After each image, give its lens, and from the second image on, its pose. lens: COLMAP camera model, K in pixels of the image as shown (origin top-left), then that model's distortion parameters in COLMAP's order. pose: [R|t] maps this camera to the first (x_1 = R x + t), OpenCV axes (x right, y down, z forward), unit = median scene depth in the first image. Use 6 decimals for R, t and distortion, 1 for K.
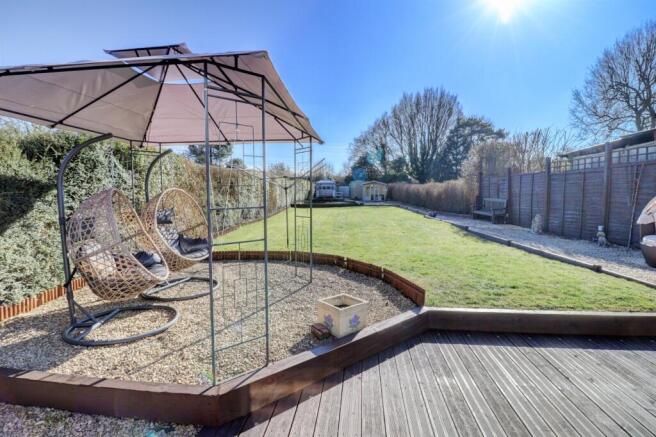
lens RADIAL K [[301.6, 0, 328.0], [0, 301.6, 218.5], [0, 0, 1]] dist [-0.001542, -0.014487]
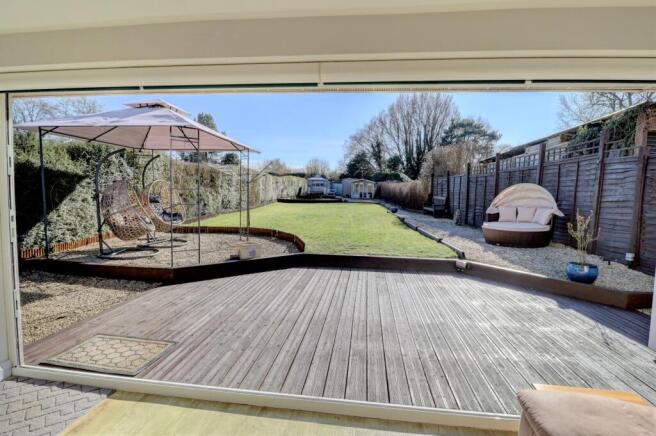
lens RADIAL K [[320.1, 0, 330.0], [0, 320.1, 216.9], [0, 0, 1]] dist [-0.014816, -0.001259]
pose [[0.999649, 0.026268, -0.003356, 0.140206], [-0.026277, 0.999652, -0.002446, 0.026808], [0.003290, 0.002533, 0.999991, -0.241870]]
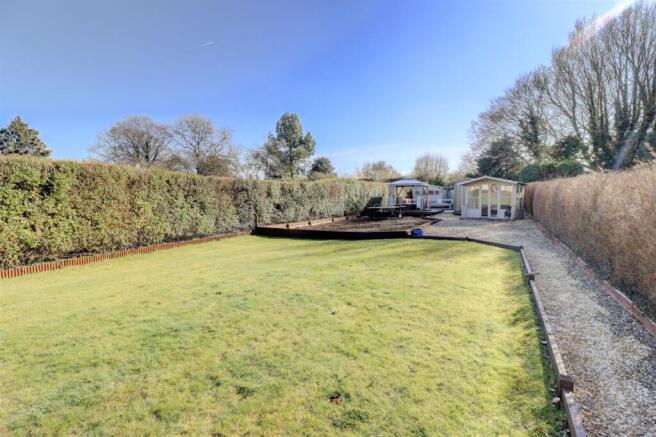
lens RADIAL K [[301.6, 0, 328.0], [0, 301.6, 218.5], [0, 0, 1]] dist [-0.001542, -0.014487]
pose [[0.889689, 0.024340, -0.455917, 0.422432], [-0.031657, 0.999463, -0.008417, -0.135295], [0.455468, 0.021921, 0.889982, 1.320887]]
